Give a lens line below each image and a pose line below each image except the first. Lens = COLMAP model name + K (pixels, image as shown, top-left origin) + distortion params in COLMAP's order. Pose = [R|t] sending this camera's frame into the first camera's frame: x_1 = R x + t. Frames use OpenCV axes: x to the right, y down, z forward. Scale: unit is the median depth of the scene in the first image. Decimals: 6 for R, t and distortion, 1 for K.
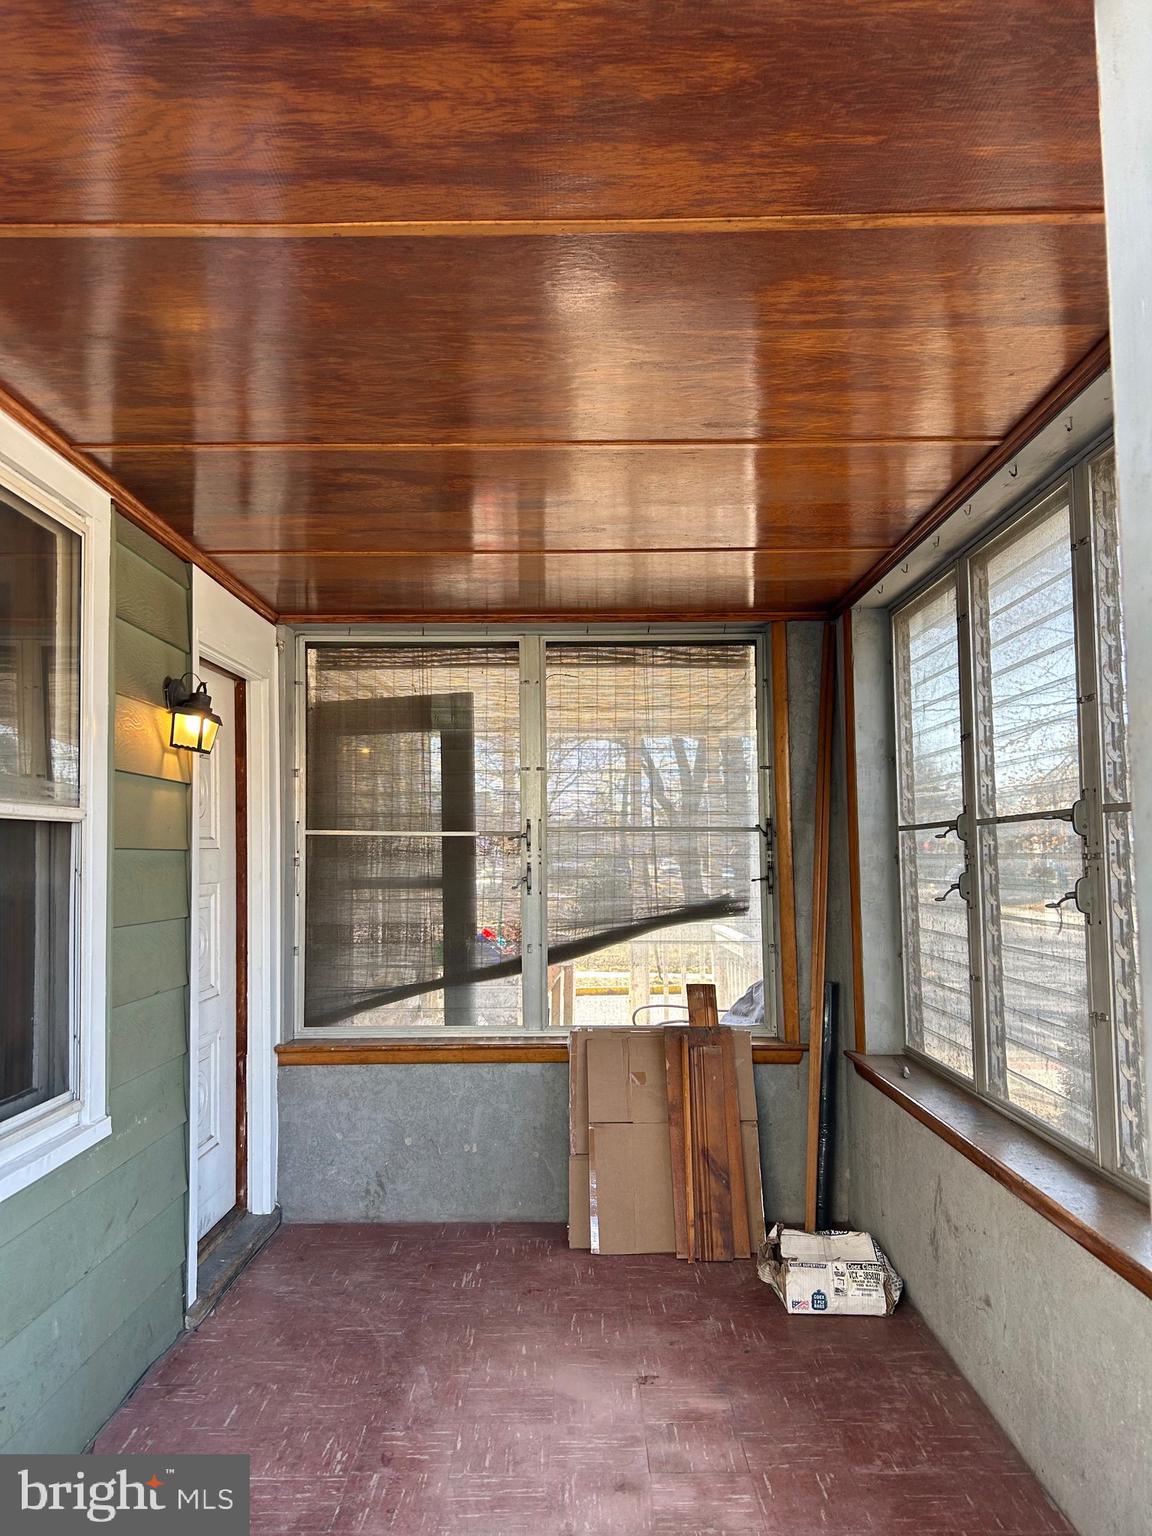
lens RADIAL K [[1171.1, 0, 574.1], [0, 1171.1, 783.3], [0, 0, 1]] dist [0.019905, 0.000850]
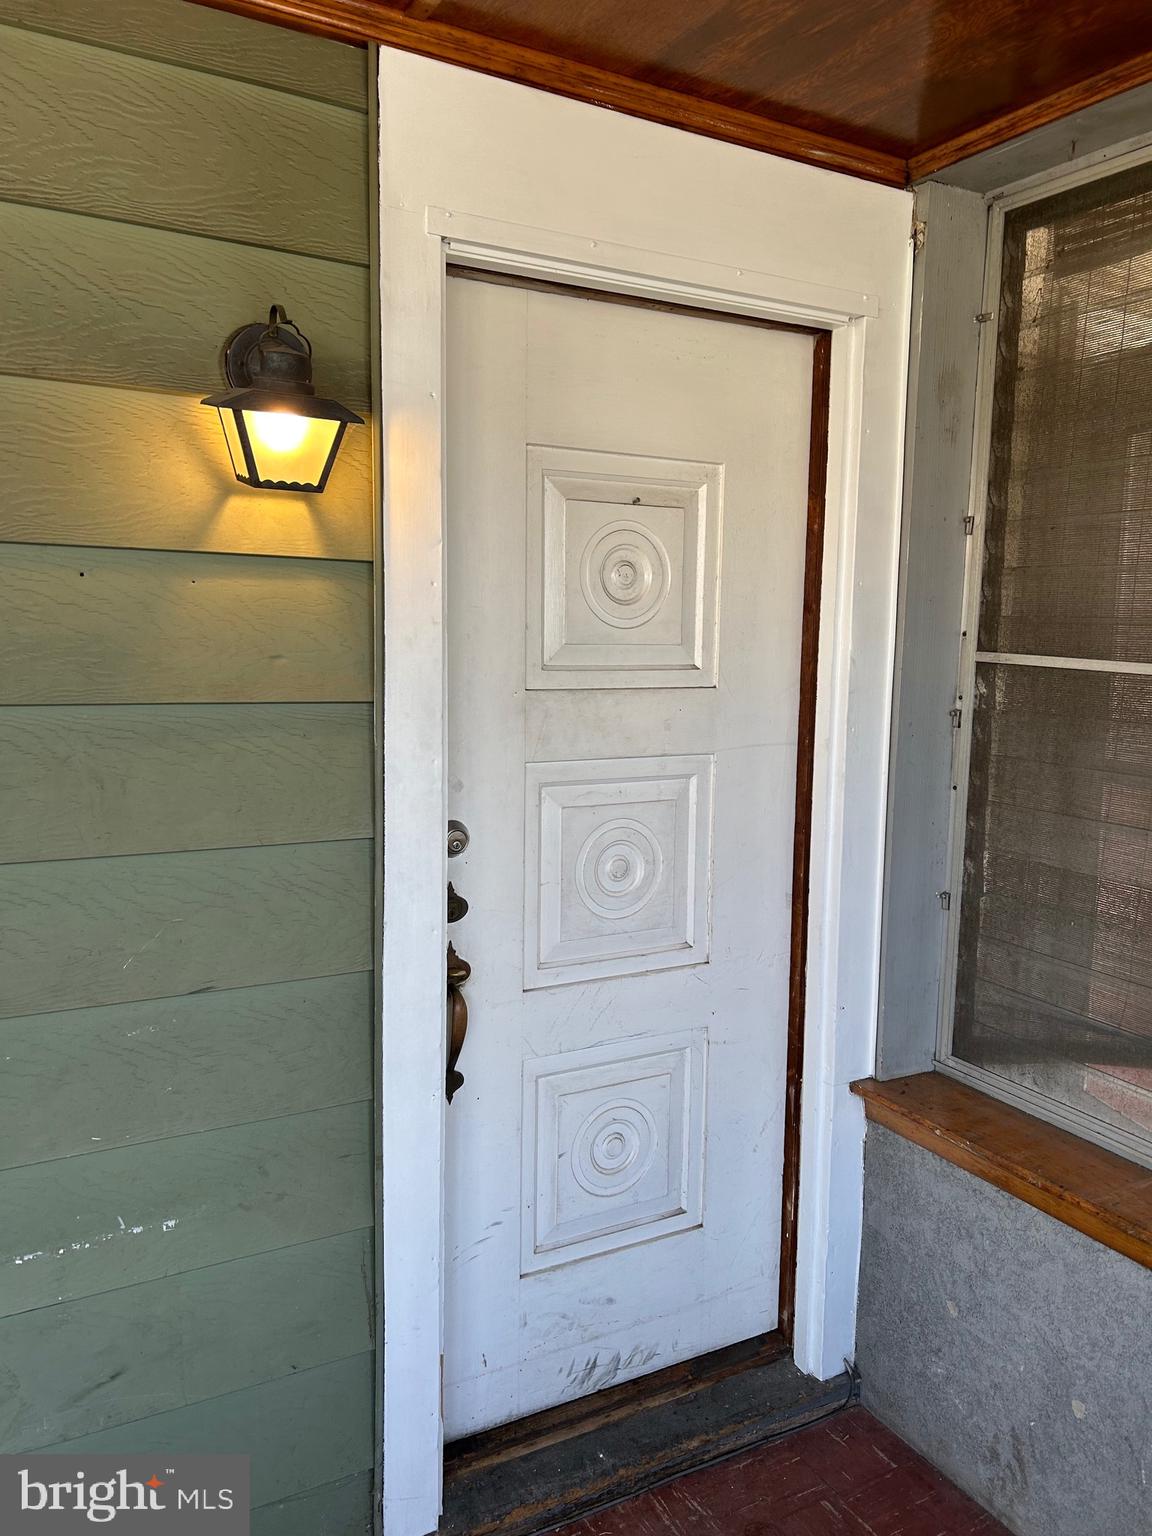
lens RADIAL K [[1171.1, 0, 574.1], [0, 1171.1, 783.3], [0, 0, 1]] dist [0.019905, 0.000850]
pose [[0.493113, 0.142536, -0.858209, 0.100608], [0.025356, 0.983713, 0.177950, 0.004887], [0.869596, -0.109510, 0.481467, 0.662801]]
